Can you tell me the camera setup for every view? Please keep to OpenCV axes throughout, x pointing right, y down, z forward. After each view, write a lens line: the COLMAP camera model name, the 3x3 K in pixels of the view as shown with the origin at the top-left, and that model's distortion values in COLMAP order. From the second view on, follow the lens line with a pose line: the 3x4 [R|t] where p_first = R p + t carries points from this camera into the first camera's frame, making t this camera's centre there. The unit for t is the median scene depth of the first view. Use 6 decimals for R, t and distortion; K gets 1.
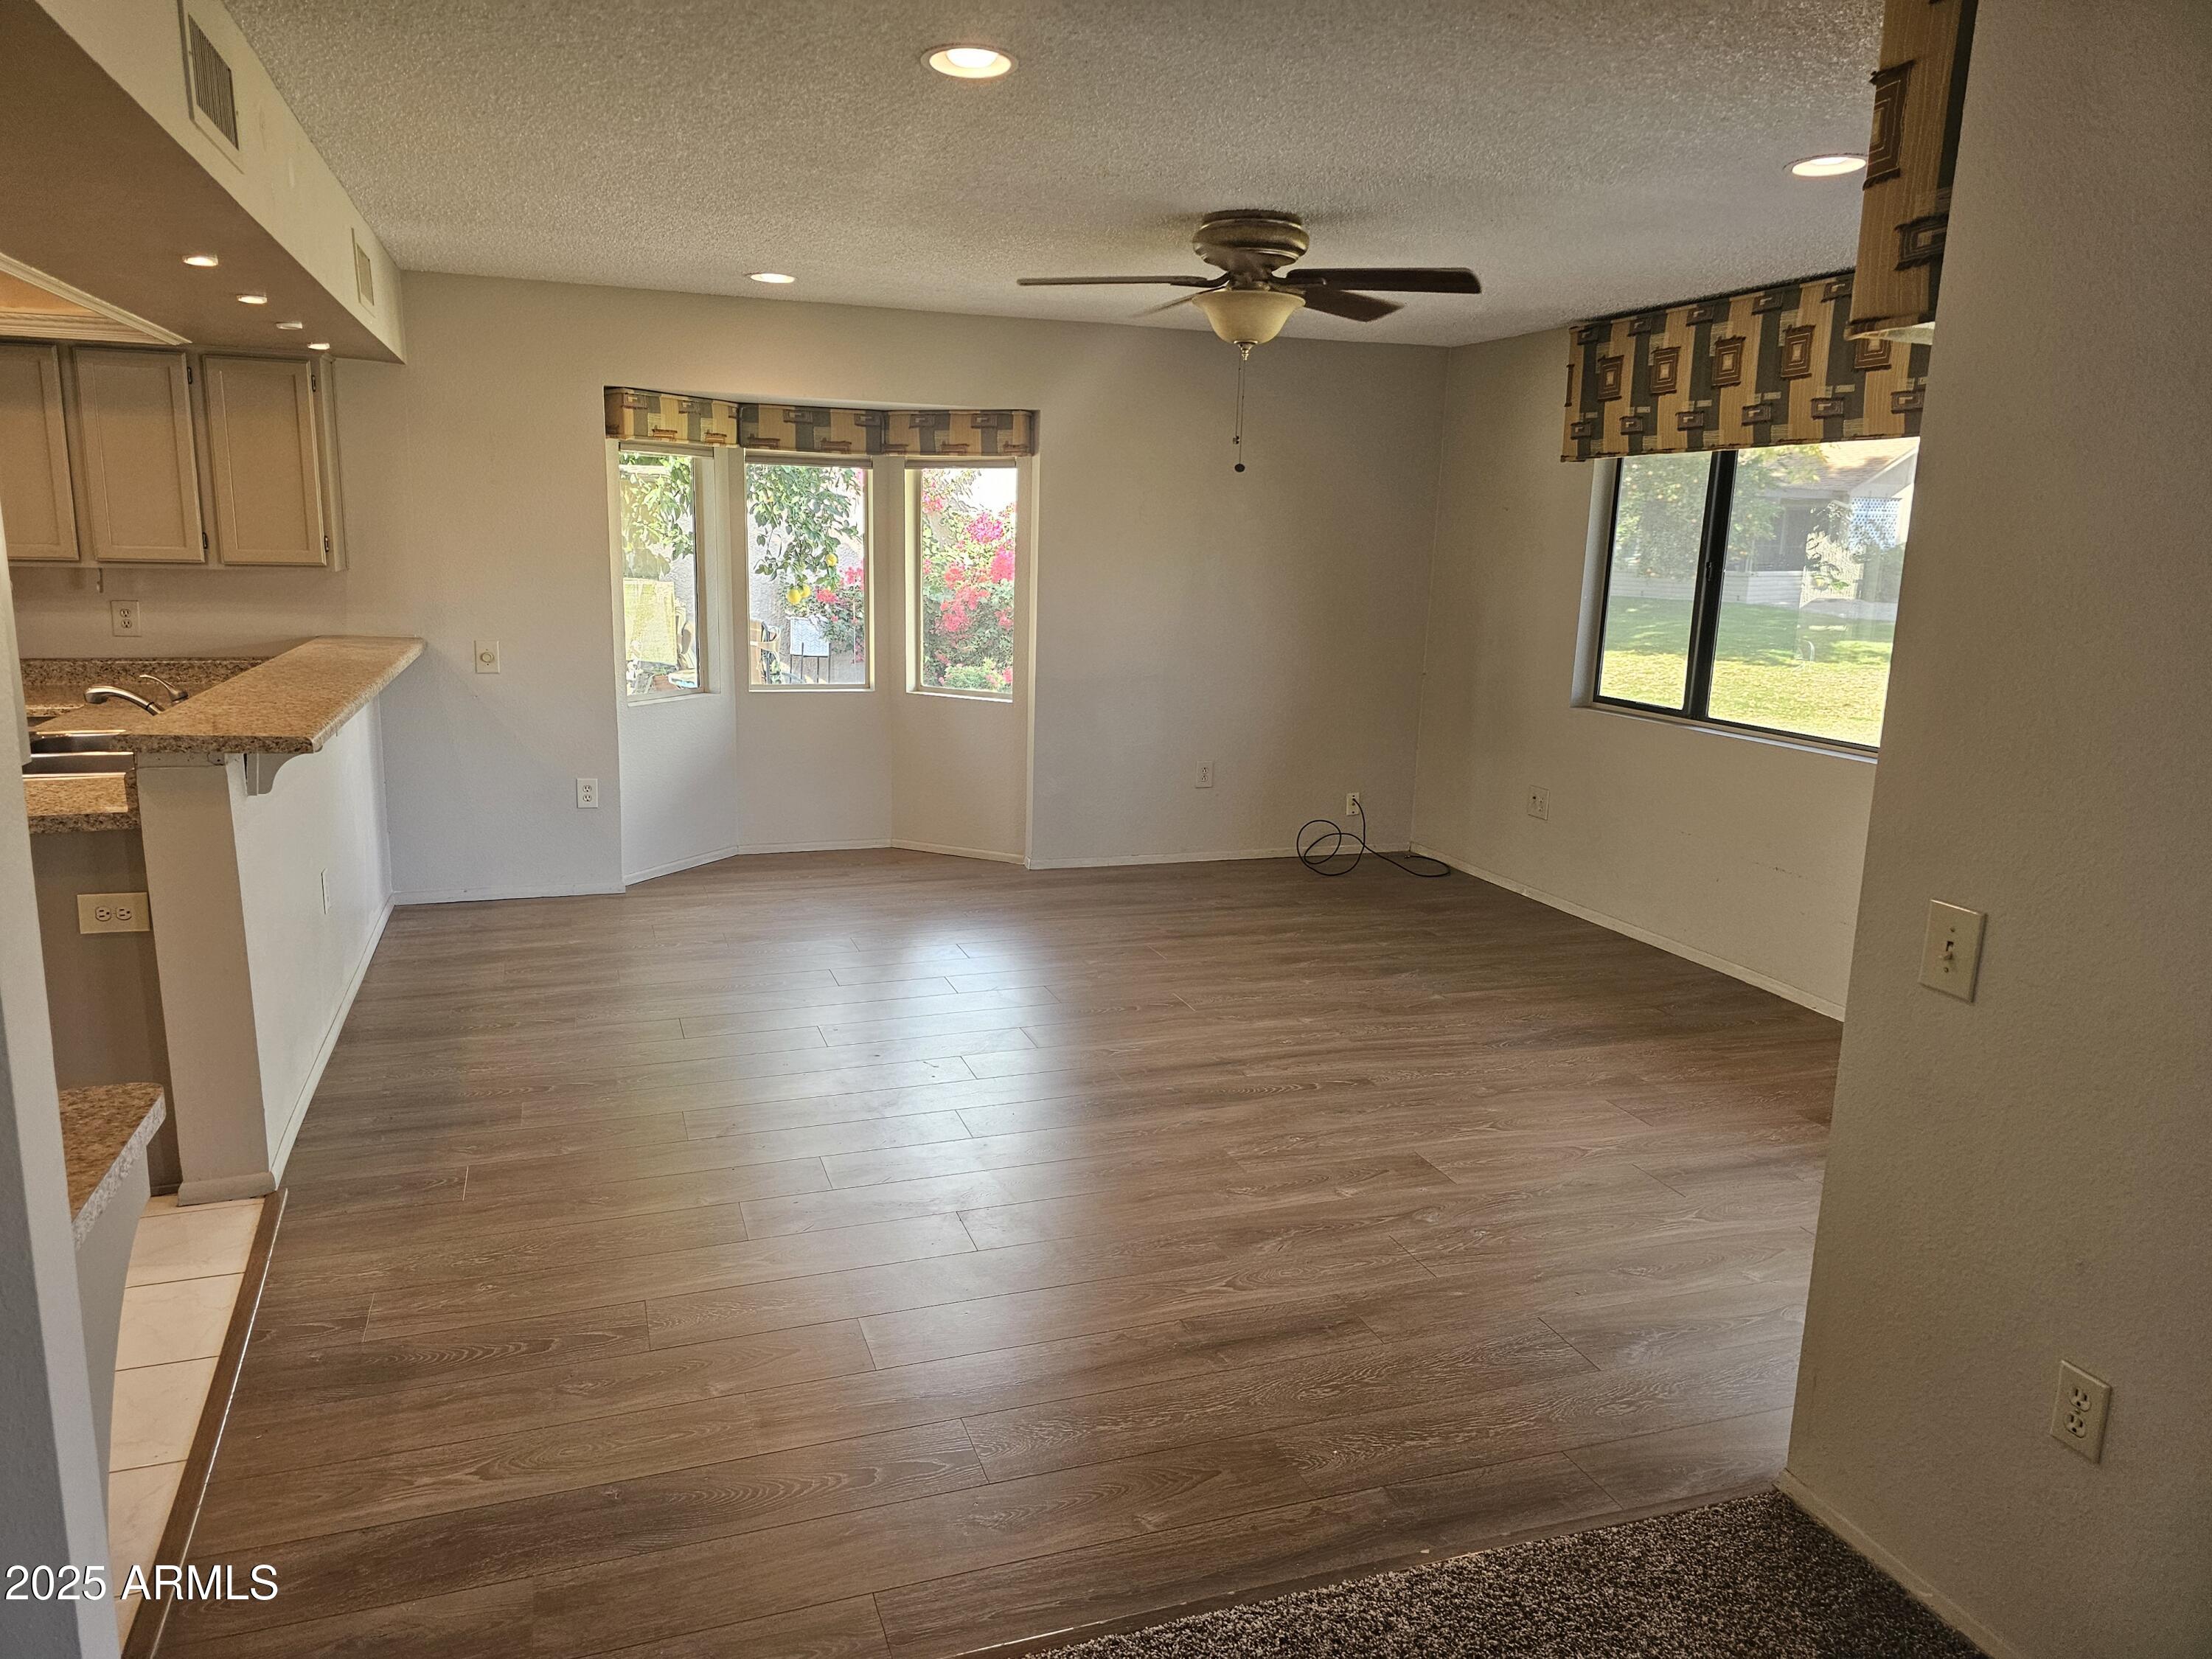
lens RADIAL K [[1498.2, 0, 1057.8], [0, 1498.2, 811.9], [0, 0, 1]] dist [0.064192, -0.049323]
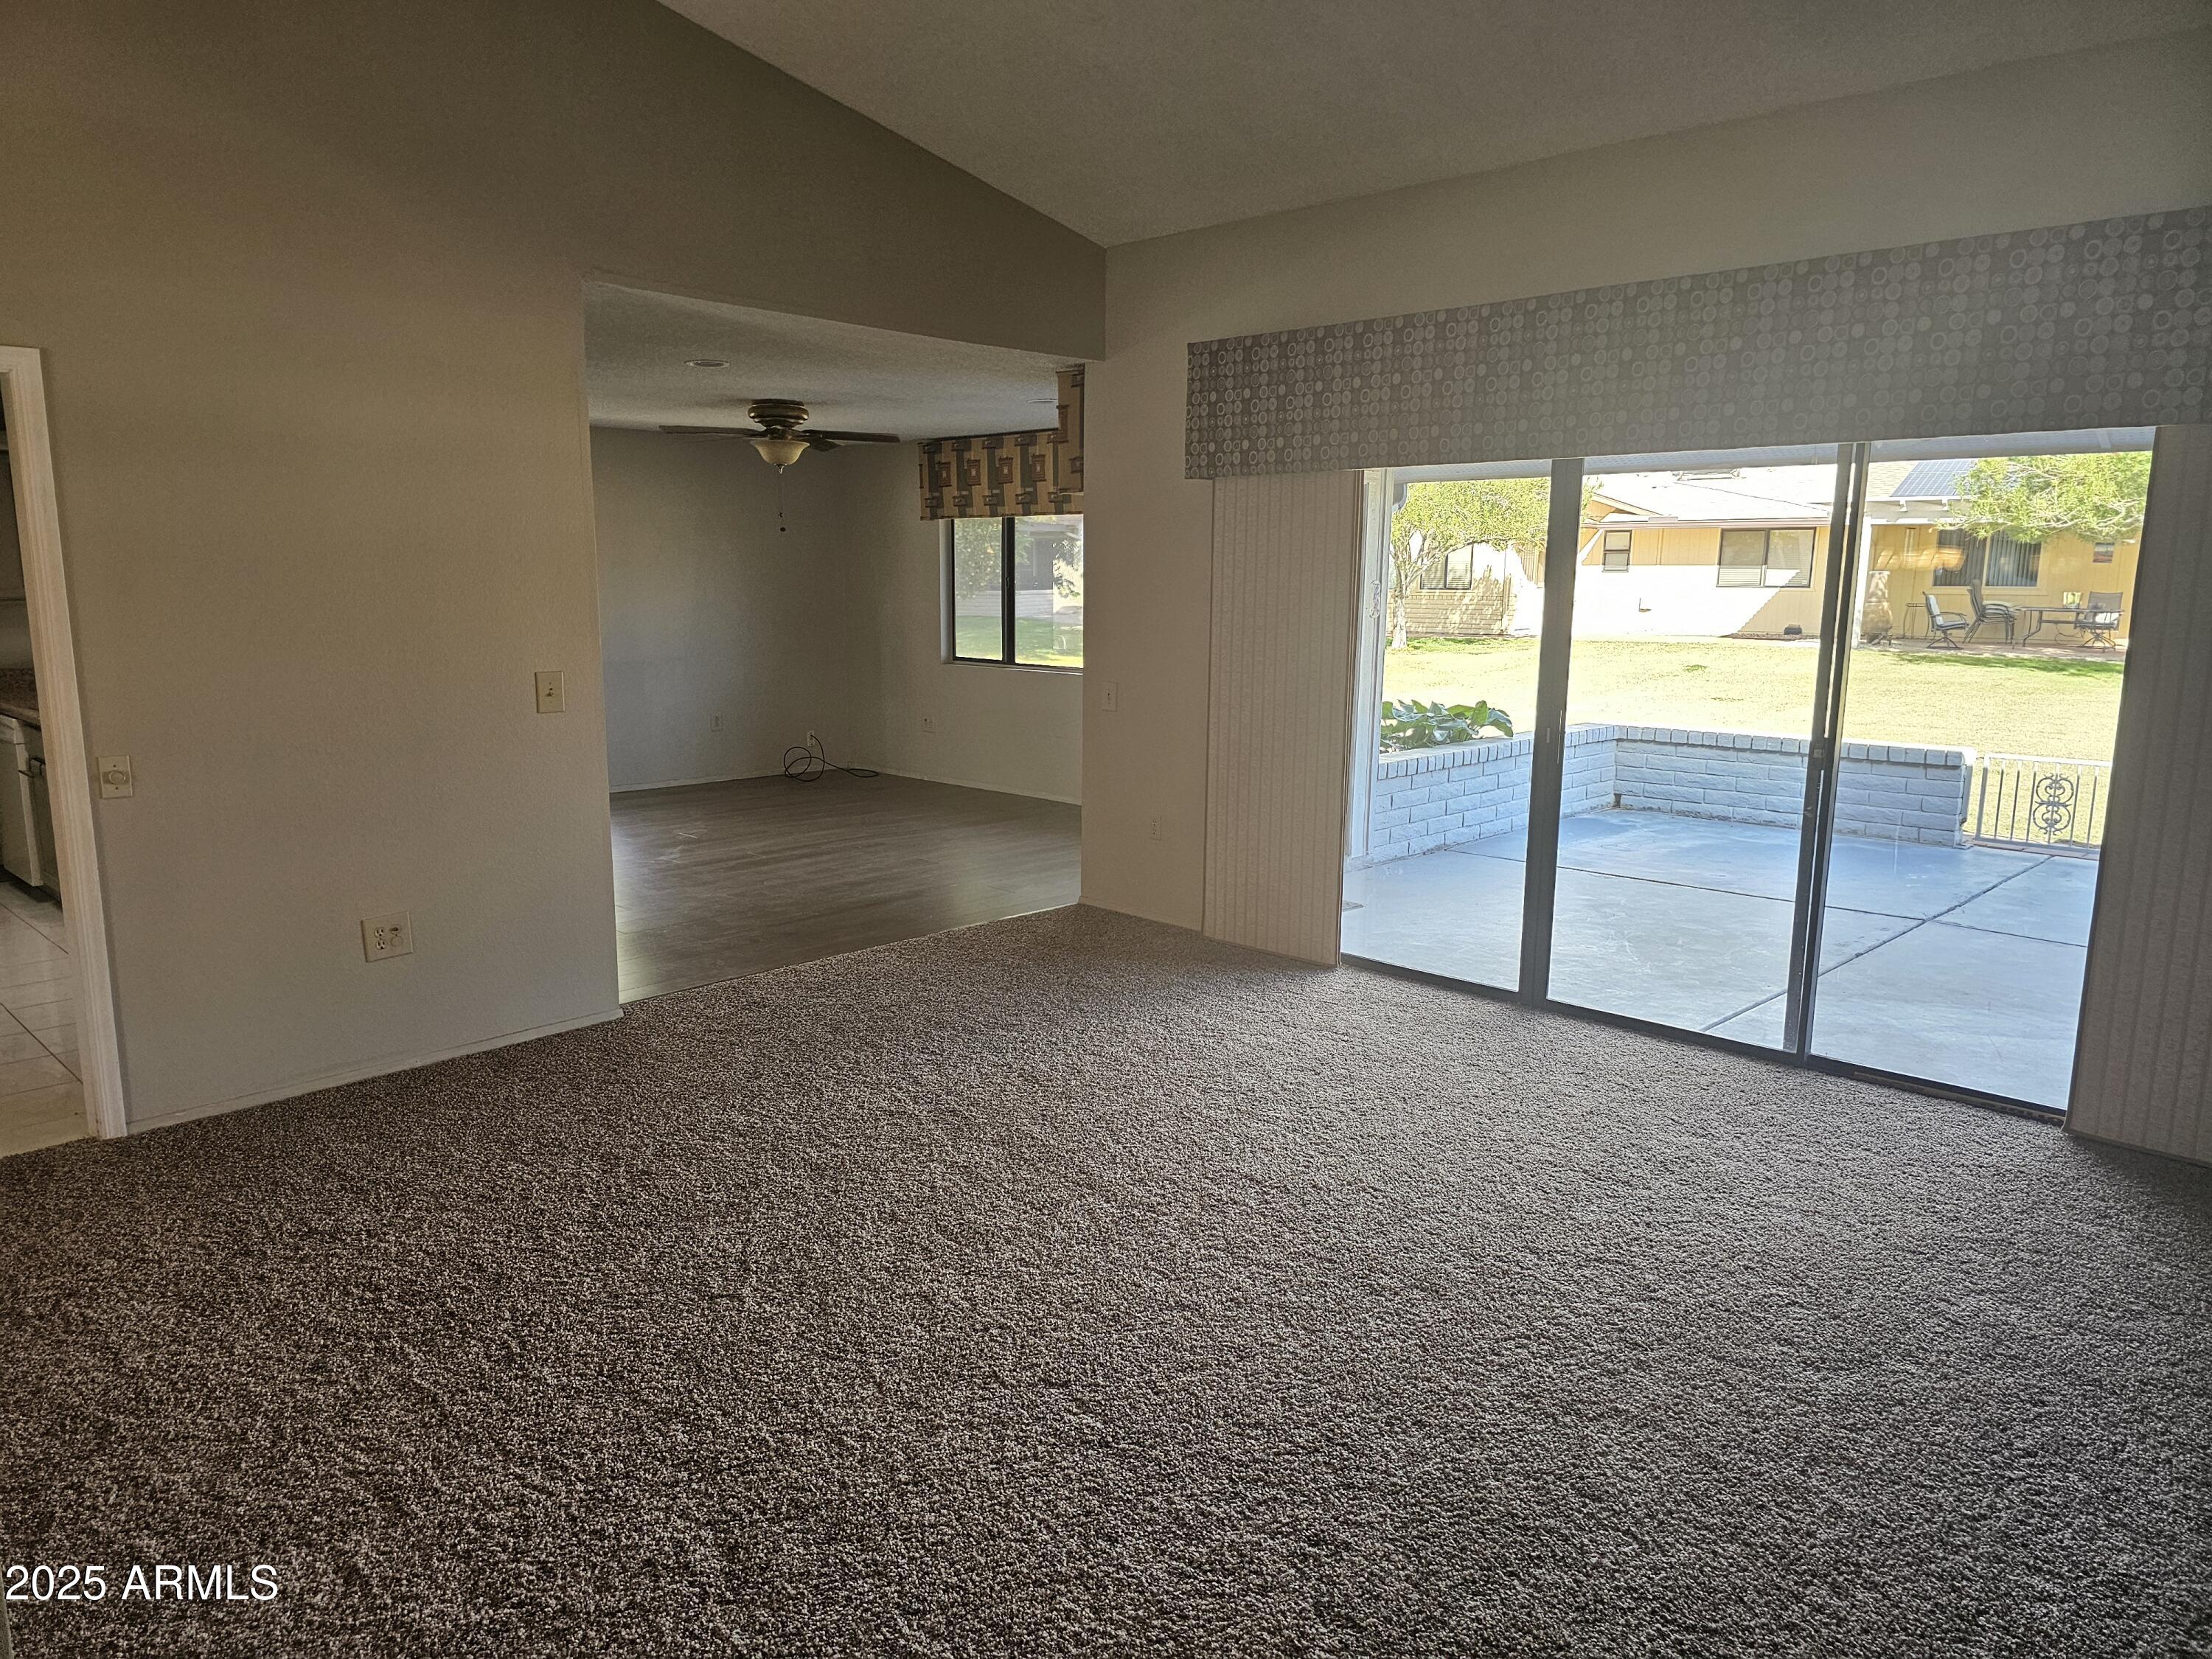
lens RADIAL K [[1484.3, 0, 1106.0], [0, 1484.3, 829.5], [0, 0, 1]] dist [0.061800, -0.003391]
pose [[0.883624, -0.101456, 0.457073, -0.302924], [0.103613, 0.994408, 0.020421, 0.108463], [-0.456589, 0.029315, 0.889195, -0.613670]]
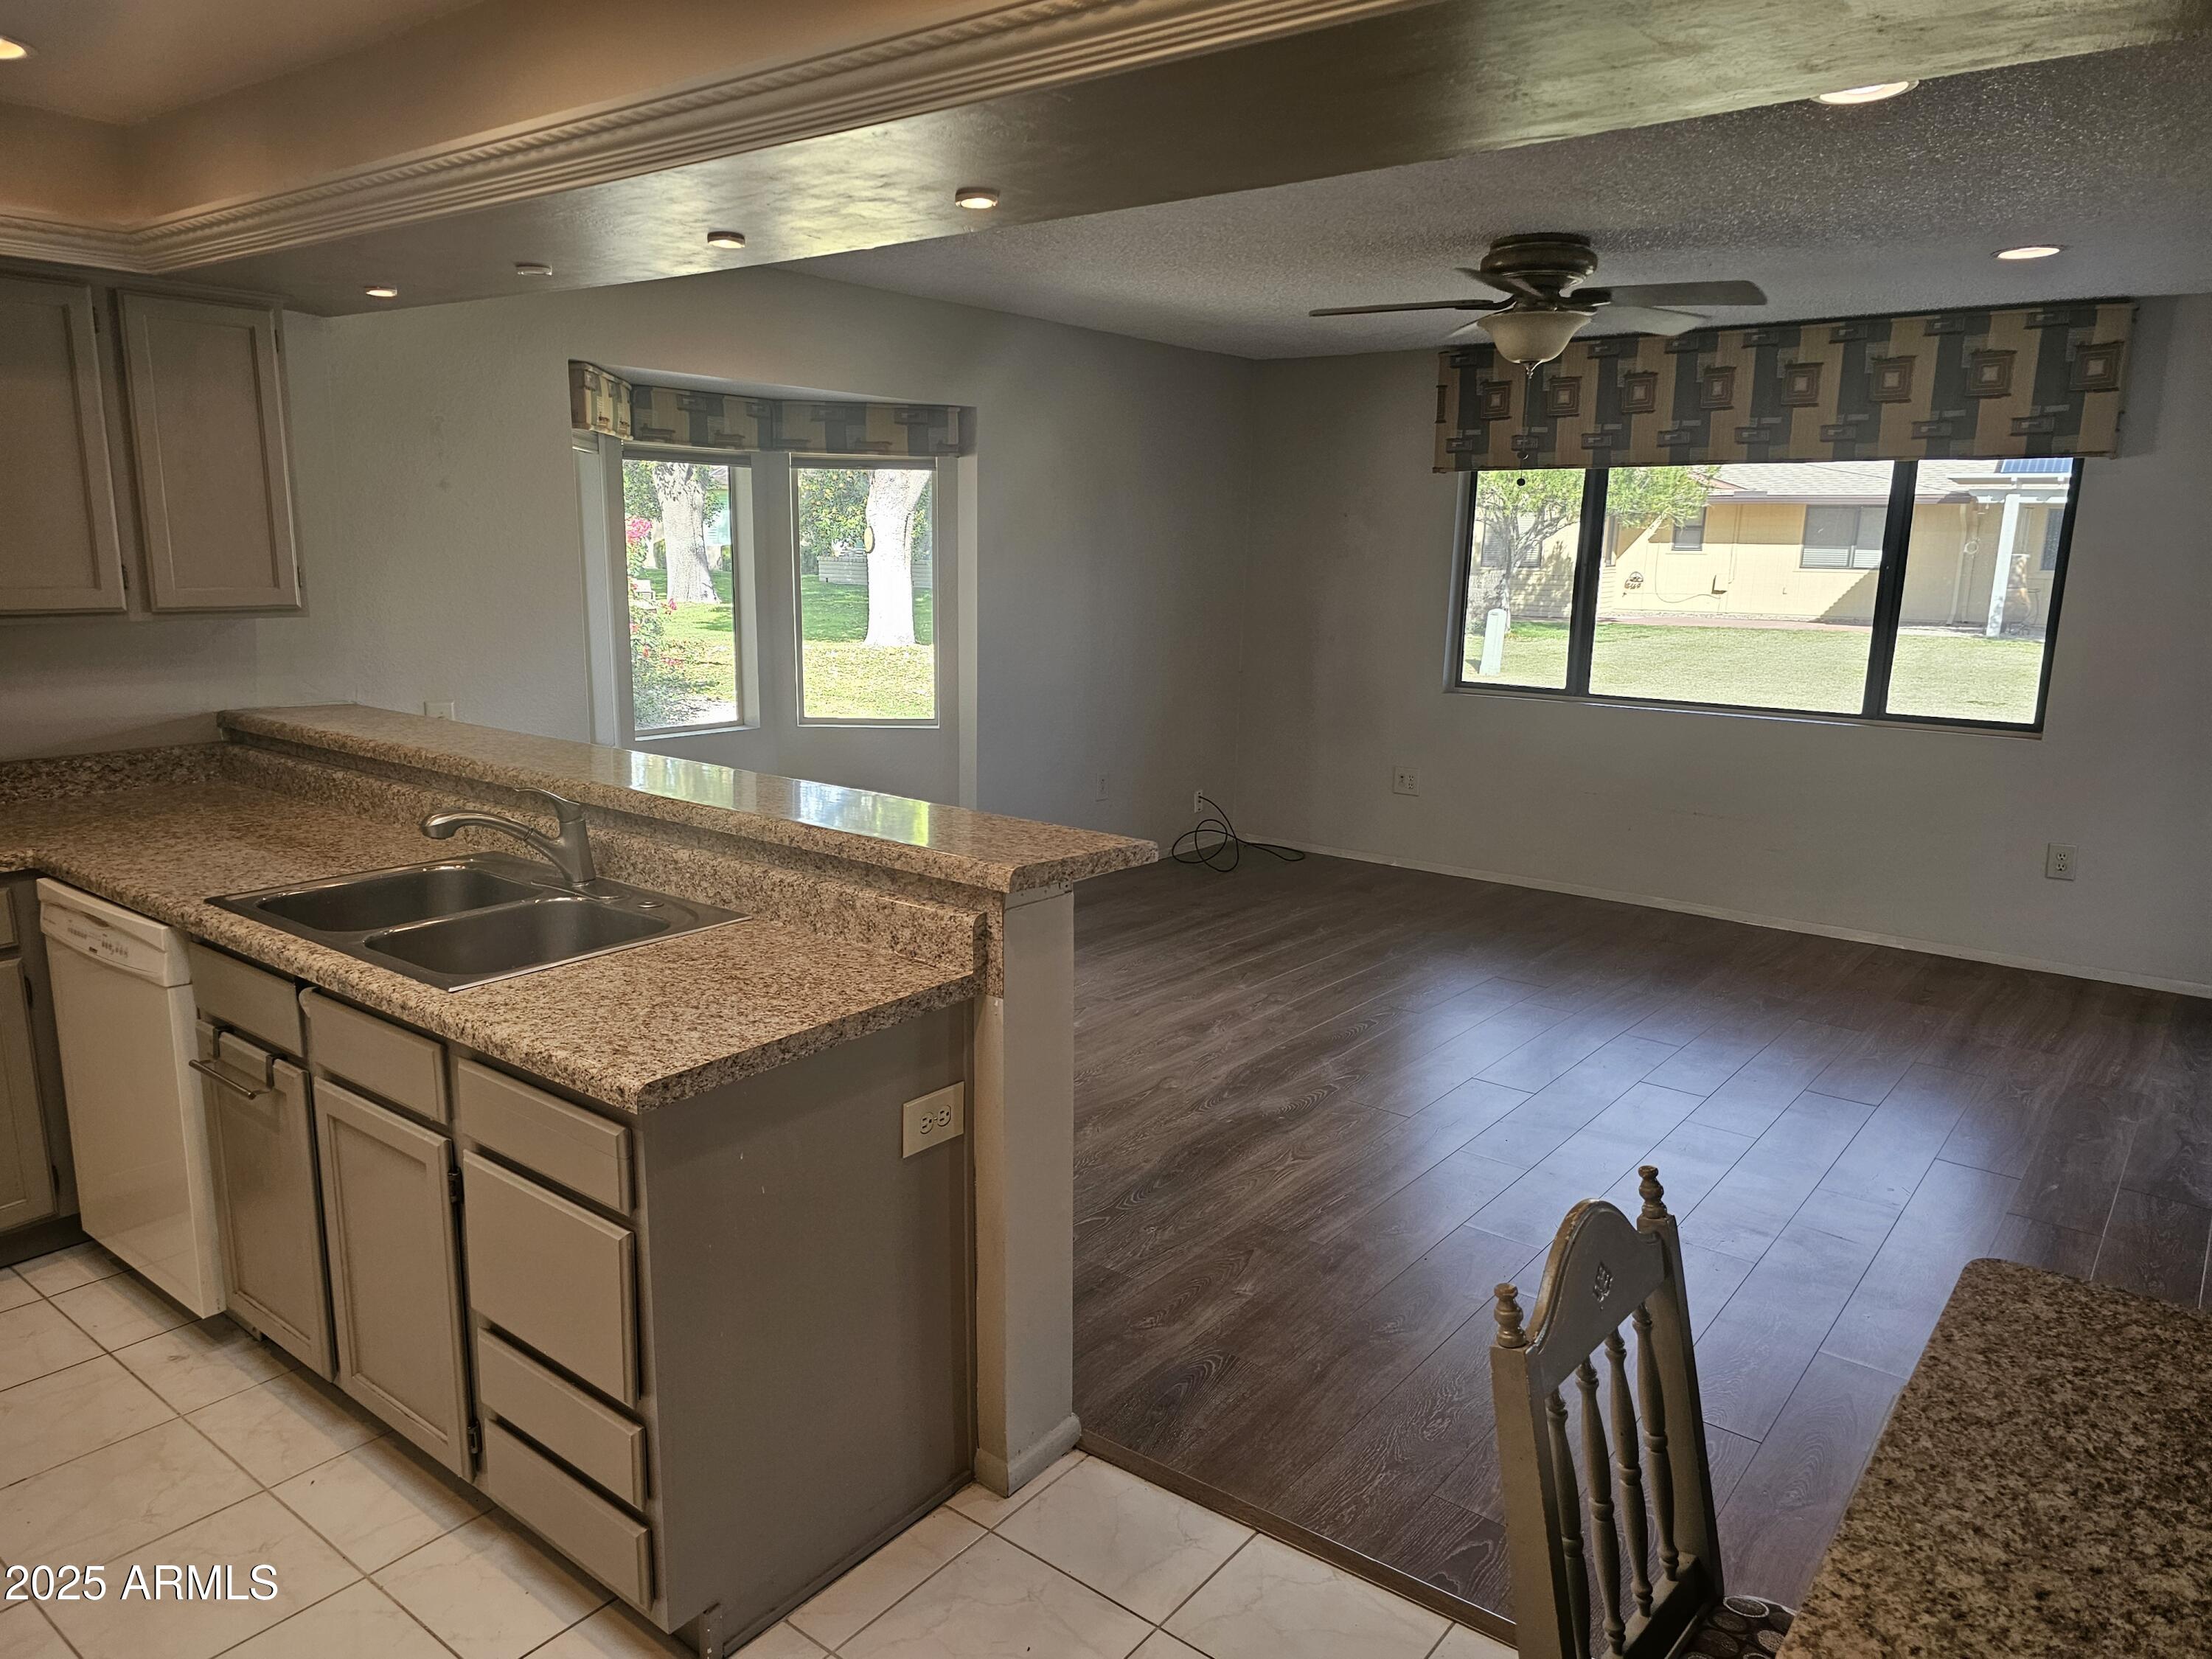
lens RADIAL K [[1500.5, 0, 1132.6], [0, 1500.5, 838.6], [0, 0, 1]] dist [0.058799, -0.043885]
pose [[0.834185, -0.119272, 0.538433, -0.507295], [0.107120, 0.992781, 0.053958, -0.051348], [-0.540982, 0.012666, 0.840939, 0.202025]]
